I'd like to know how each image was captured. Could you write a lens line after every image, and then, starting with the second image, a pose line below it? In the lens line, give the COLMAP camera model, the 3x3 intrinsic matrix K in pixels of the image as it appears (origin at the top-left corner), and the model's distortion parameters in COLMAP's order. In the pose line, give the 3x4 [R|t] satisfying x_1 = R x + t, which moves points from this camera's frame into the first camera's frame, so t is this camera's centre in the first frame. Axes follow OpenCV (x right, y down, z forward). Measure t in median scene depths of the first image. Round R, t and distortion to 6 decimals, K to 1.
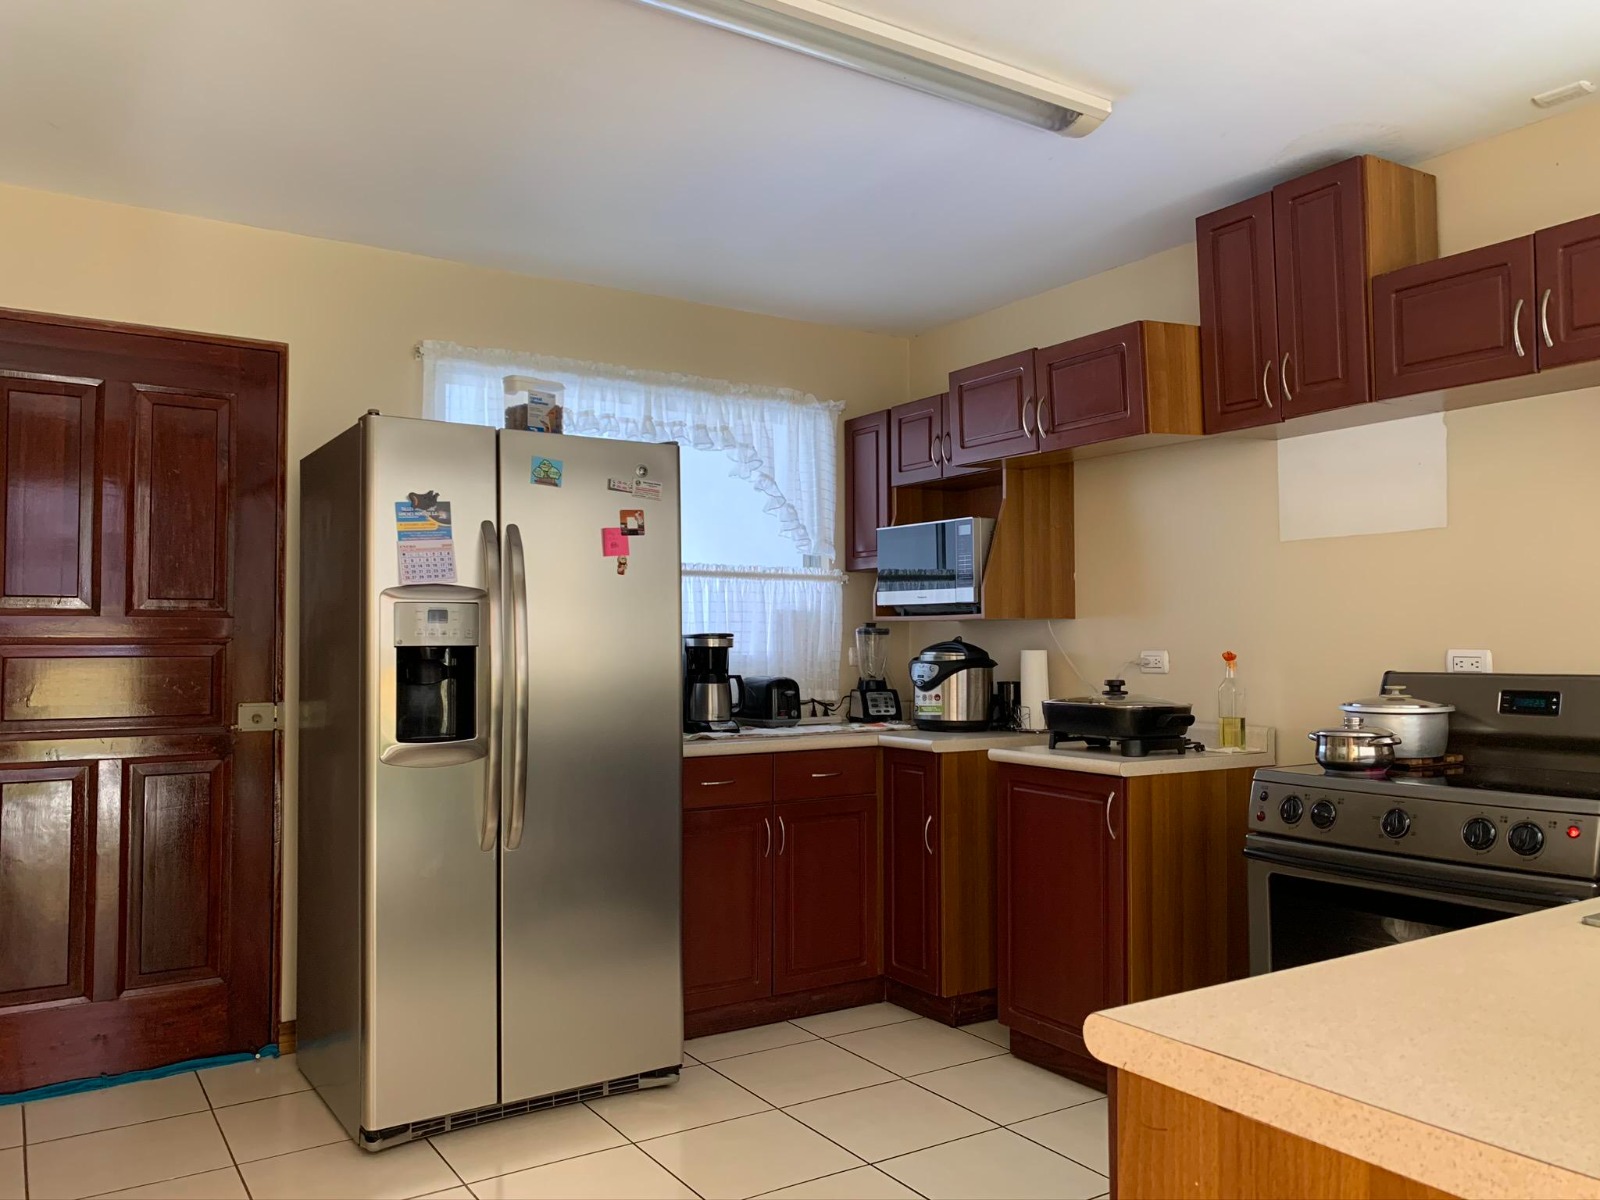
lens RADIAL K [[1218.7, 0, 787.0], [0, 1218.7, 592.3], [0, 0, 1]] dist [0.055952, -0.077727]
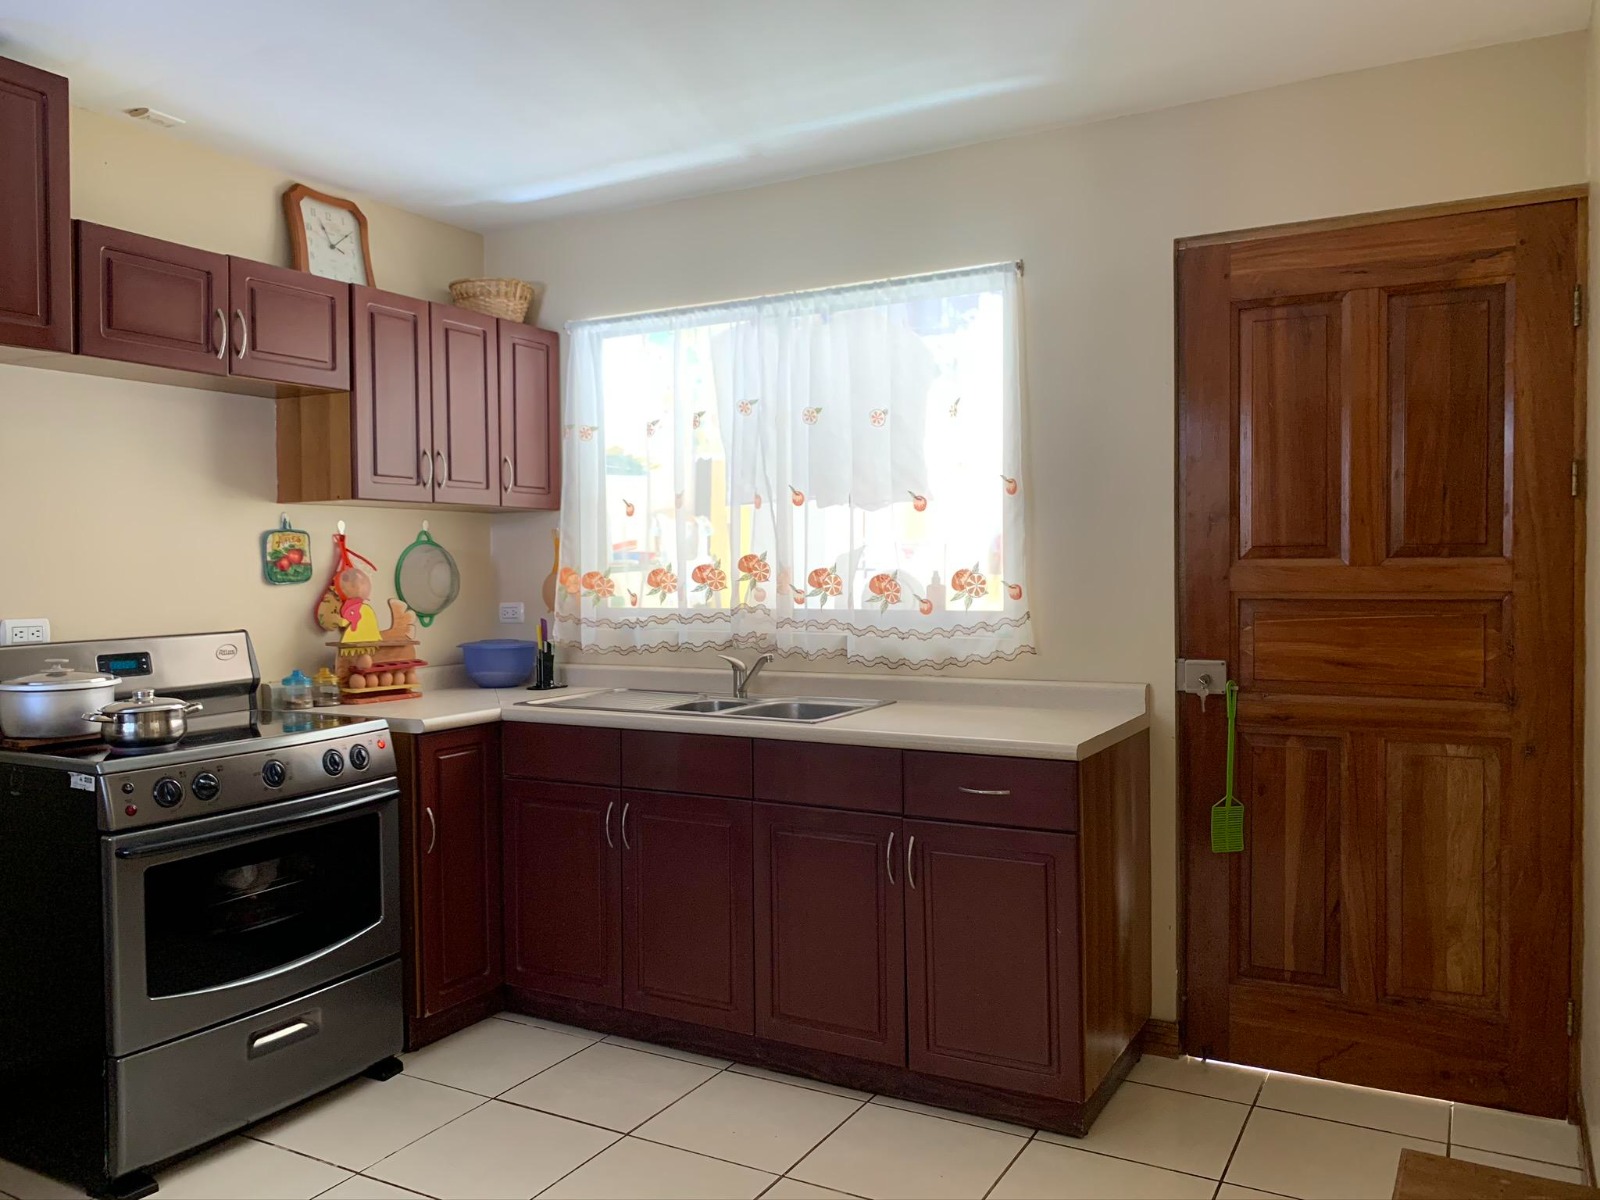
lens RADIAL K [[1218.7, 0, 798.6], [0, 1218.7, 605.1], [0, 0, 1]] dist [0.055952, -0.077727]
pose [[-0.504635, -0.019736, 0.863107, -0.461079], [-0.024050, 0.999672, 0.008797, 0.010237], [-0.862998, -0.016319, -0.504944, 0.766482]]
